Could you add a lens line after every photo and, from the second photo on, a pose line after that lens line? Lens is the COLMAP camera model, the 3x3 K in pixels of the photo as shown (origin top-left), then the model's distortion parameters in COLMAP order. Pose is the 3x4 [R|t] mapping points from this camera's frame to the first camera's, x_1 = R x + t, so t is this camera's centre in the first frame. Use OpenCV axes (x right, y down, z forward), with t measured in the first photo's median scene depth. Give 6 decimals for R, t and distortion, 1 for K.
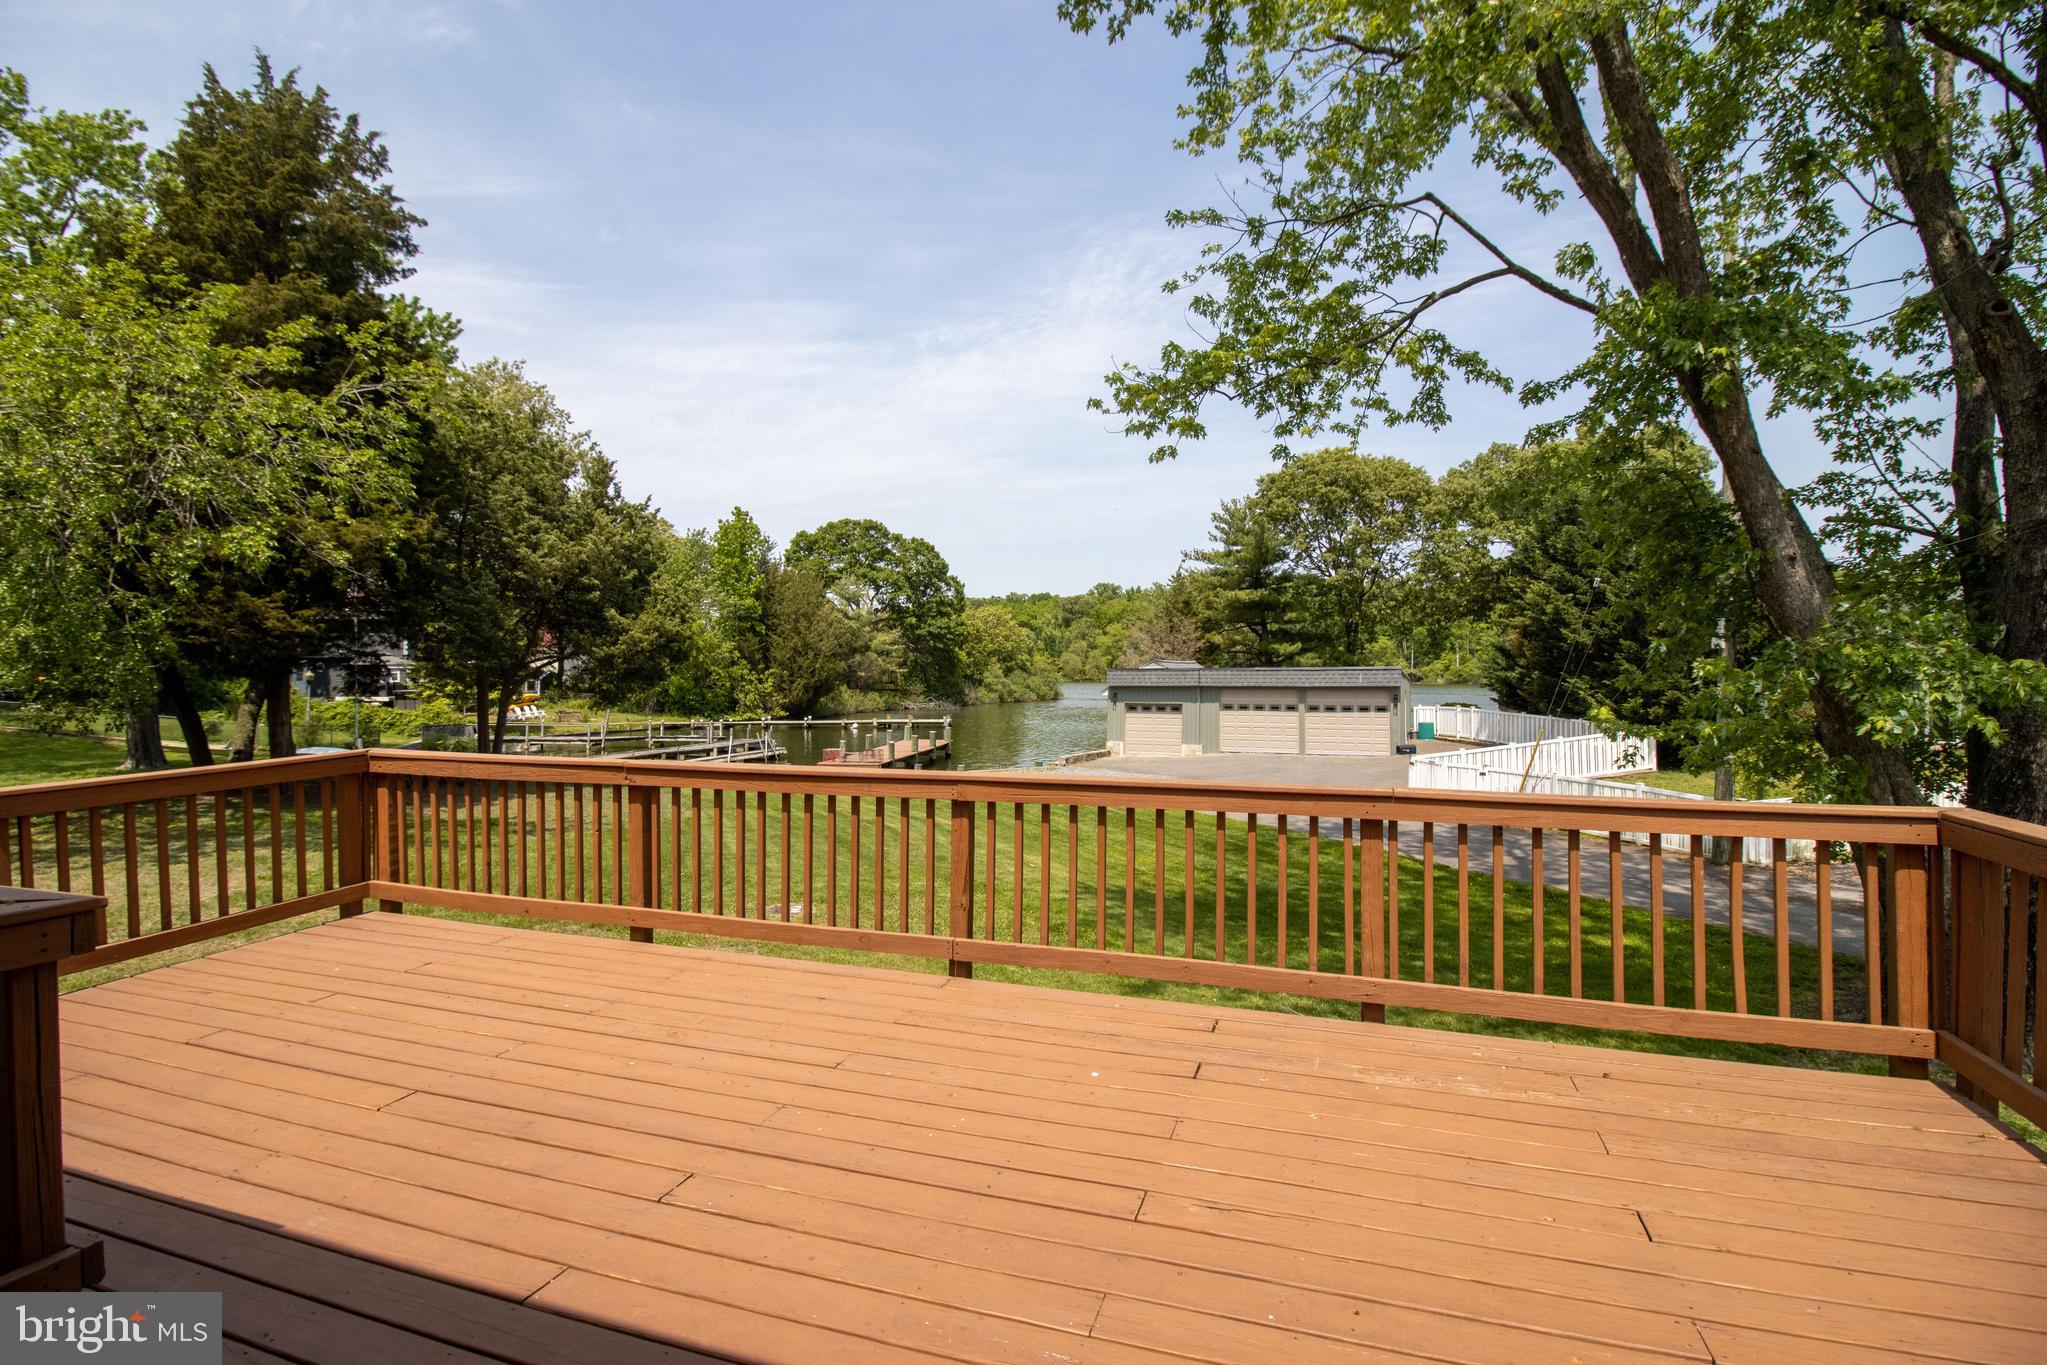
lens RADIAL K [[953.7, 0, 1038.3], [0, 953.7, 662.0], [0, 0, 1]] dist [0.004217, -0.000331]
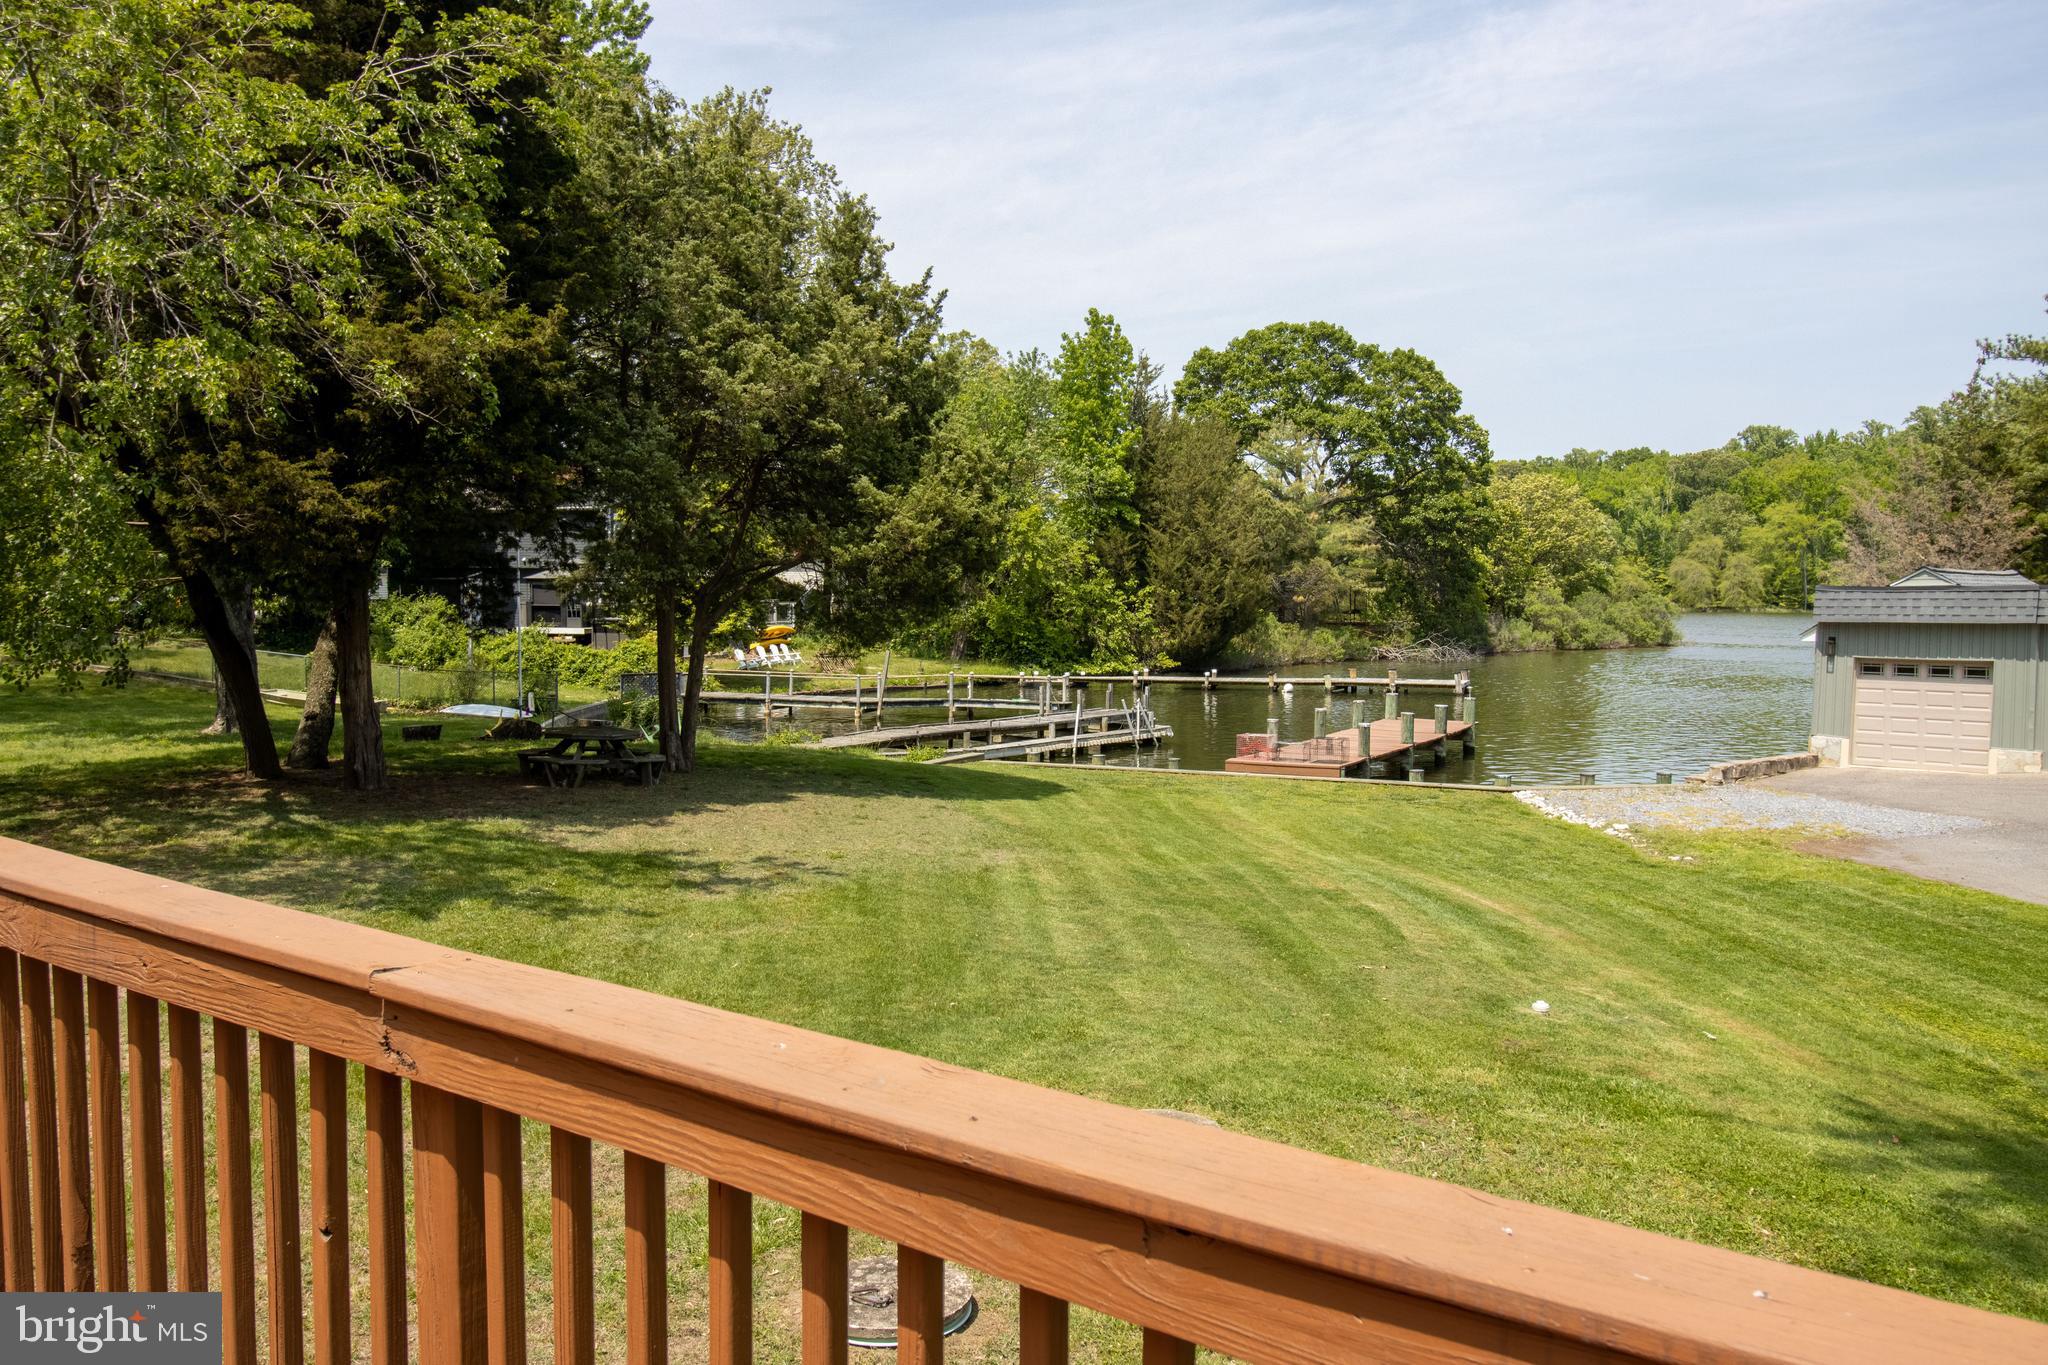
lens RADIAL K [[1620.6, 0, 1030.7], [0, 1620.6, 663.2], [0, 0, 1]] dist [0.008278, -0.001800]
pose [[0.939967, 0.018078, -0.340786, -0.012382], [0.000286, 0.998554, 0.053762, 0.000815], [0.341265, -0.050632, 0.938603, 0.053696]]
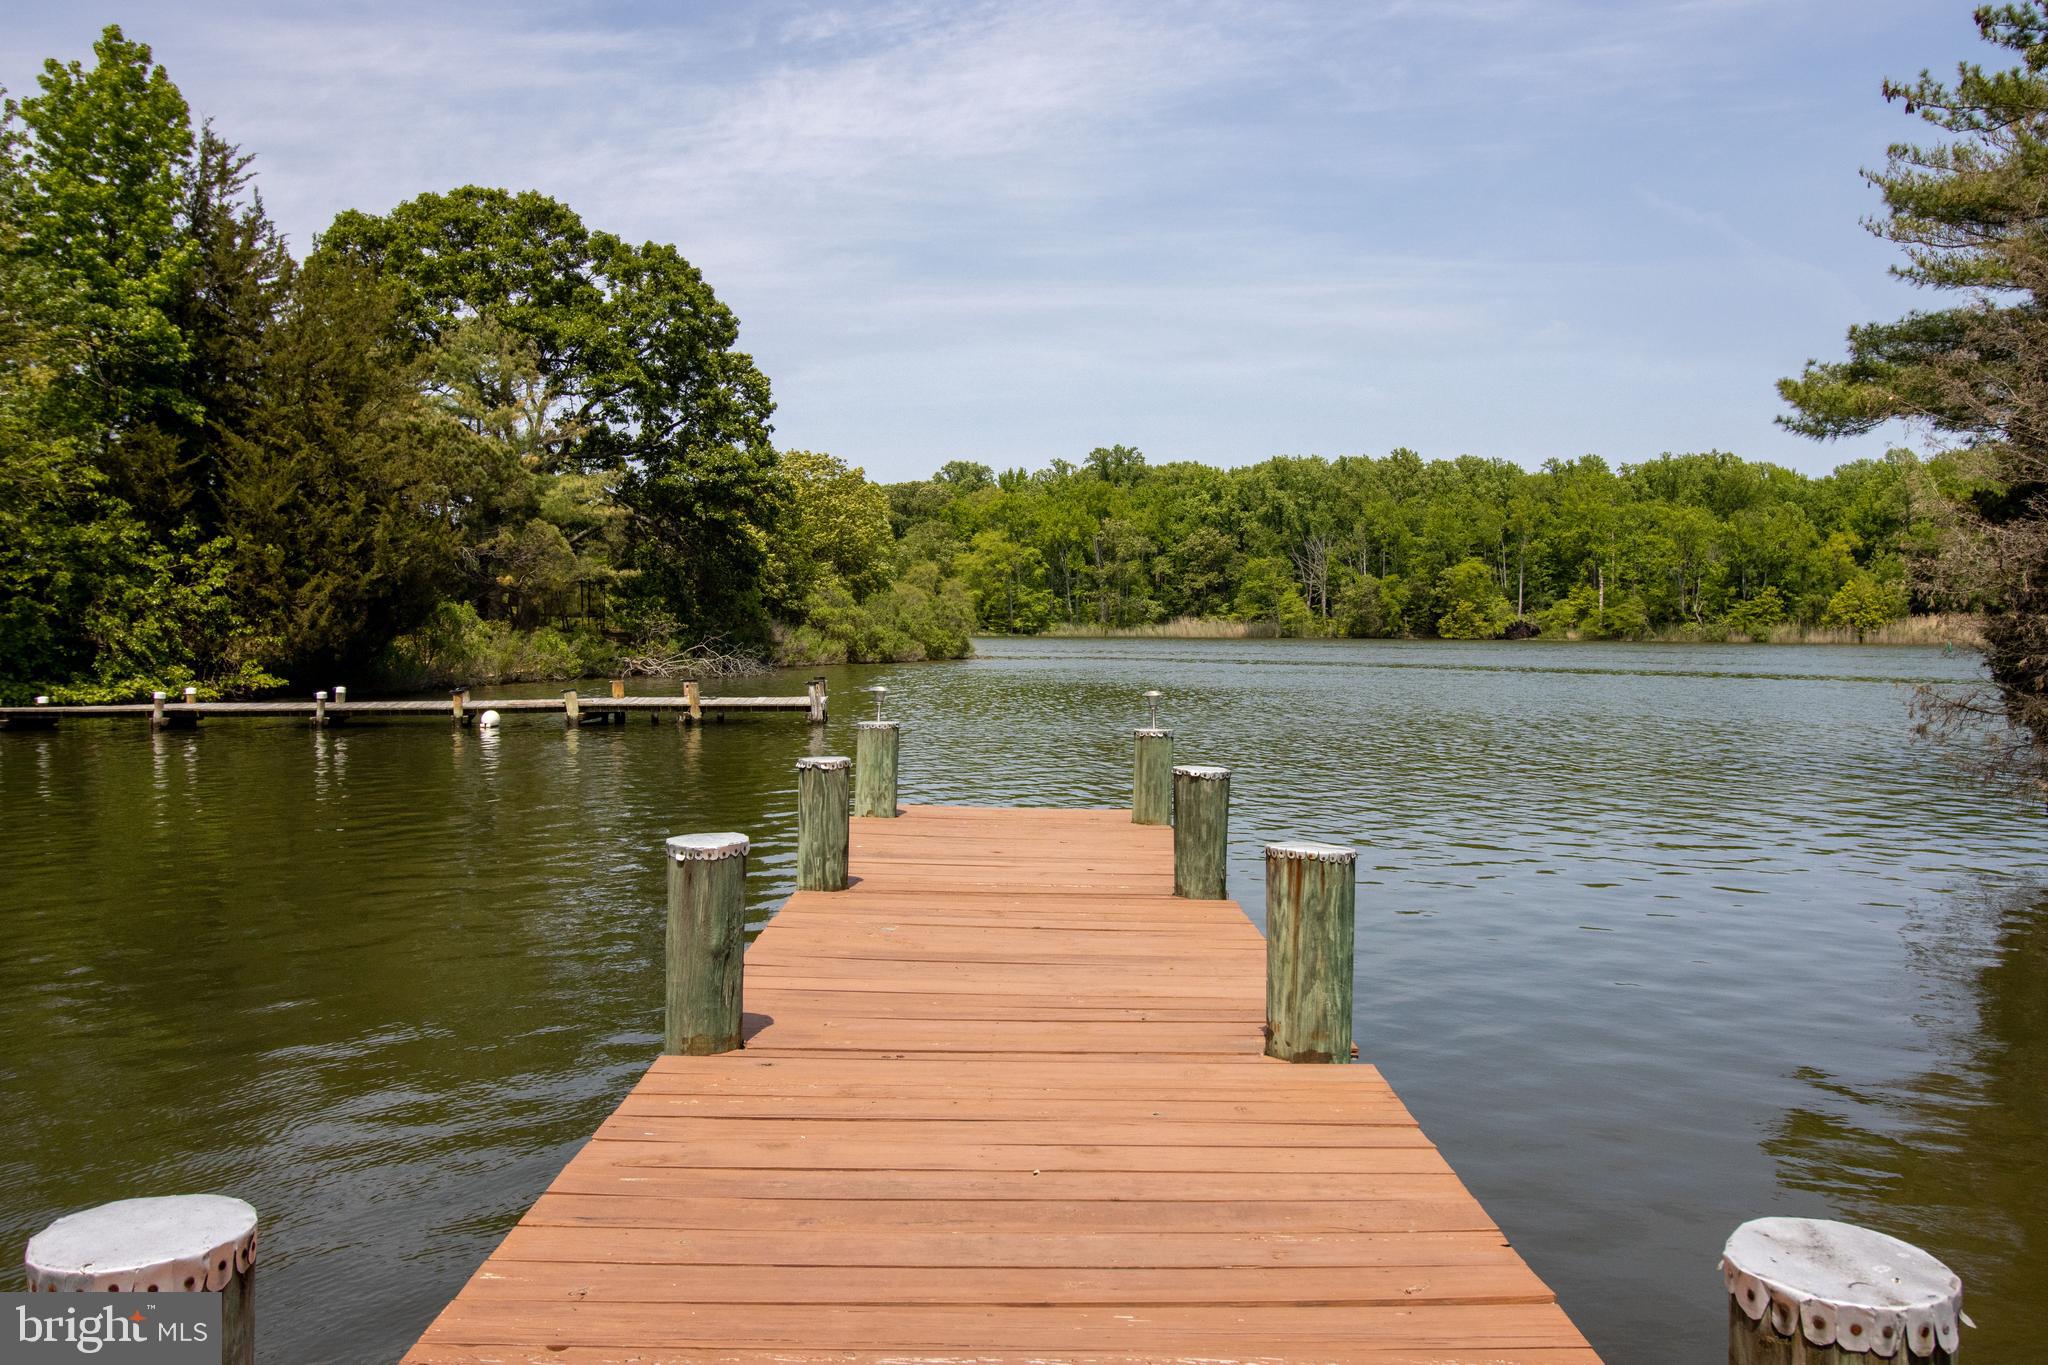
lens RADIAL K [[1525.6, 0, 1033.0], [0, 1525.6, 676.3], [0, 0, 1]] dist [-0.006445, -0.020955]
pose [[0.989058, 0.000327, 0.147530, -0.113743], [-0.006283, 0.999184, 0.039910, 0.038984], [-0.147396, -0.040400, 0.988252, 0.586515]]
